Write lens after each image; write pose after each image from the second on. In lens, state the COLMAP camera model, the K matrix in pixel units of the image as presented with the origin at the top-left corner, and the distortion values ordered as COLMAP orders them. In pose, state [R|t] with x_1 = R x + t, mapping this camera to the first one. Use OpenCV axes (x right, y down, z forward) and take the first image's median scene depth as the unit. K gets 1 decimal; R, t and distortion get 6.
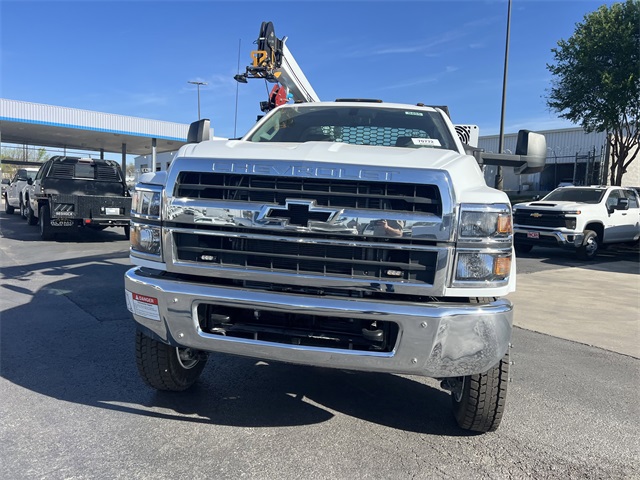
lens RADIAL K [[481.5, 0, 324.3], [0, 481.5, 246.5], [0, 0, 1]] dist [0.050814, -0.054128]
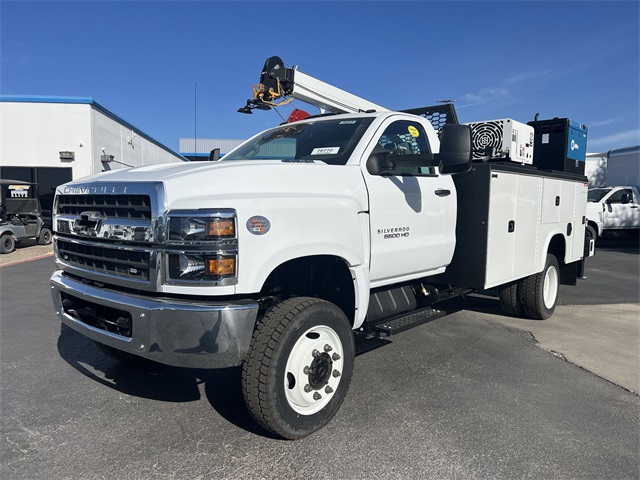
lens RADIAL K [[481.5, 0, 319.2], [0, 481.5, 244.0], [0, 0, 1]] dist [0.050814, -0.054128]
pose [[0.849477, -0.002937, -0.527618, 0.926255], [-0.017427, 0.999283, -0.033621, 0.017609], [0.527338, 0.037755, 0.848816, 0.179898]]
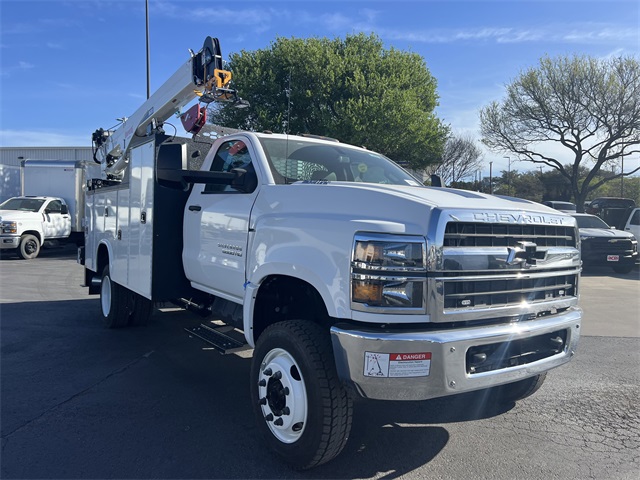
lens RADIAL K [[481.5, 0, 324.6], [0, 481.5, 239.2], [0, 0, 1]] dist [0.050814, -0.054128]
pose [[0.700265, -0.057289, 0.711581, -1.022634], [0.083473, 0.996508, -0.001917, -0.117102], [-0.708986, 0.060741, 0.702601, 0.400223]]
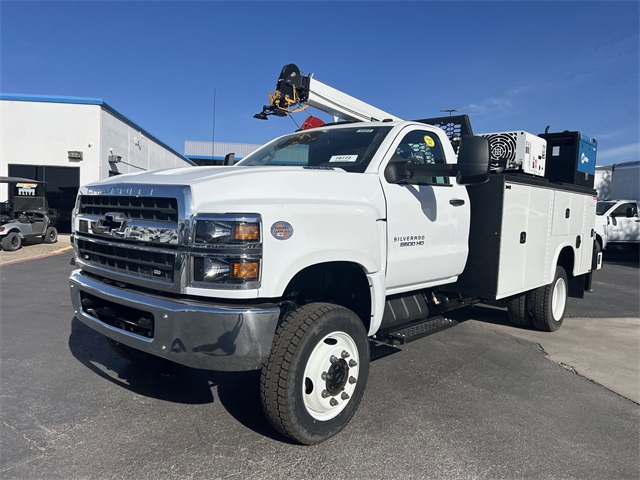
lens RADIAL K [[481.5, 0, 317.0], [0, 481.5, 239.1], [0, 0, 1]] dist [0.050814, -0.054128]
pose [[0.846847, 0.008335, -0.531771, 0.895688], [-0.043977, 0.997550, -0.054399, 0.017102], [0.530015, 0.069453, 0.845139, 0.146855]]
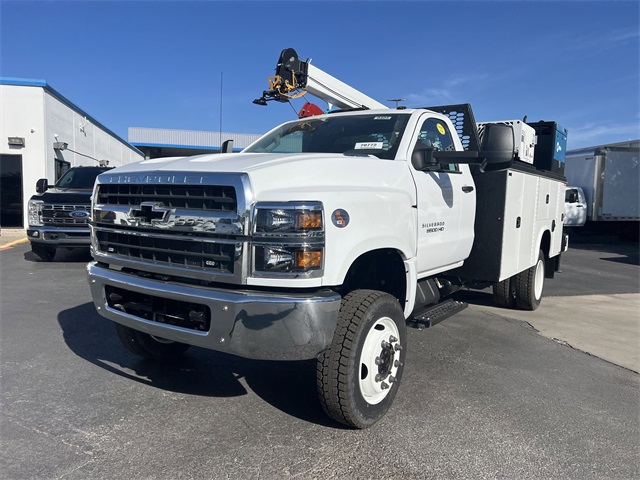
lens RADIAL K [[481.5, 0, 325.5], [0, 481.5, 246.0], [0, 0, 1]] dist [0.050814, -0.054128]
pose [[0.908617, 0.007993, -0.417554, 0.703246], [-0.018816, 0.999585, -0.021810, 0.027331], [0.417206, 0.027674, 0.908390, 0.045883]]
